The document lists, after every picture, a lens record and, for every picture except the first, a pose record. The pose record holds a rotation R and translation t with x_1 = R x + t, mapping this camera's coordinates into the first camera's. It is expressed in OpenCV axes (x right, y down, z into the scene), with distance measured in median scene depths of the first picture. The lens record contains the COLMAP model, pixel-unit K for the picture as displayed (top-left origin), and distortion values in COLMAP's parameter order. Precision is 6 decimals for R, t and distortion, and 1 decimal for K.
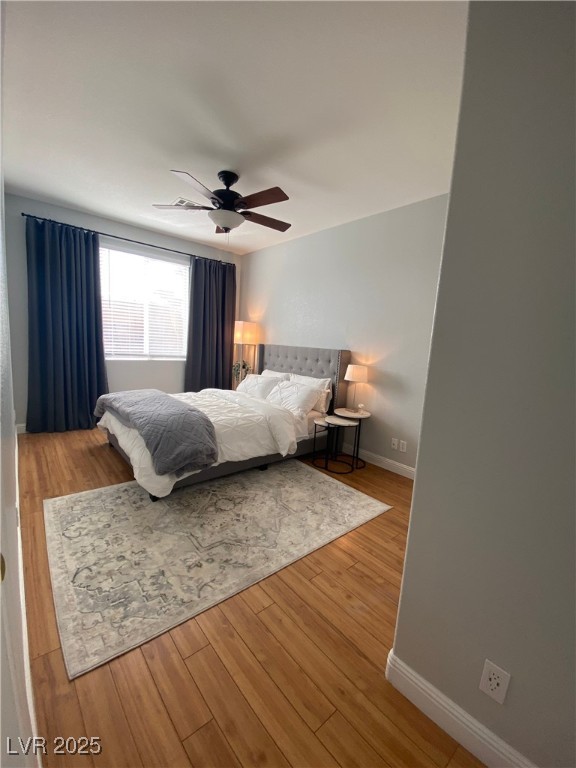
lens RADIAL K [[308.4, 0, 294.8], [0, 308.4, 384.0], [0, 0, 1]] dist [0.011700, -0.015531]
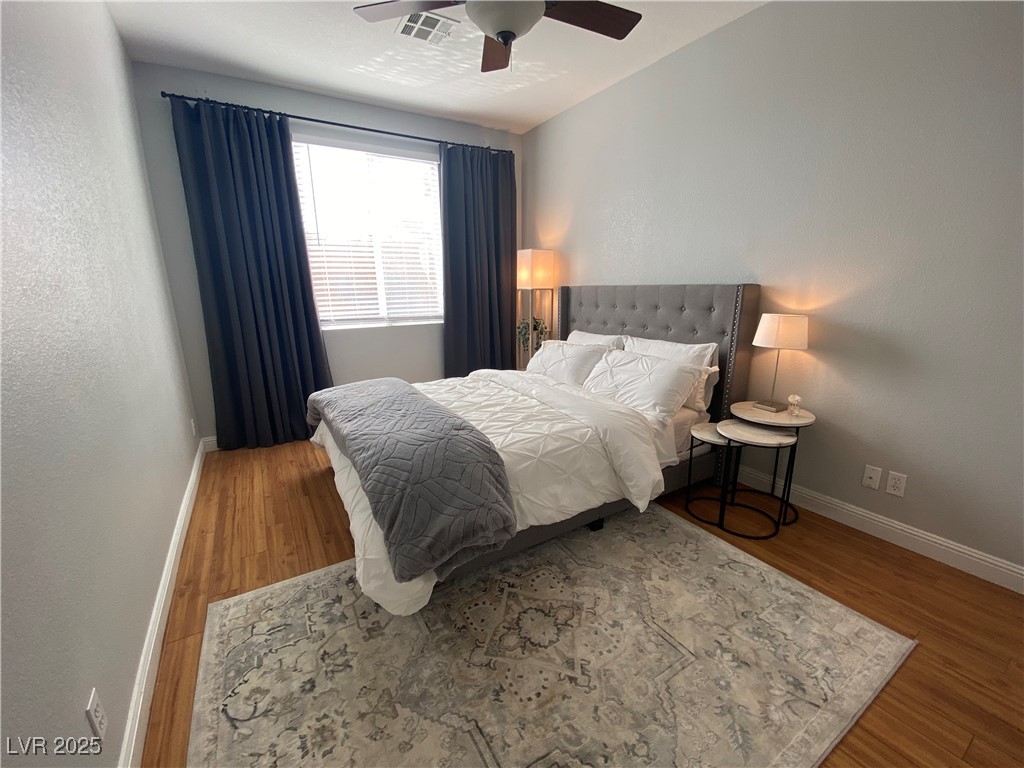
lens RADIAL K [[411.3, 0, 506.4], [0, 411.3, 379.1], [0, 0, 1]] dist [0.011700, -0.015531]
pose [[0.980085, -0.034207, -0.195612, -0.105980], [0.051320, 0.995219, 0.083096, -0.039514], [0.191835, -0.091480, 0.977154, 0.314580]]
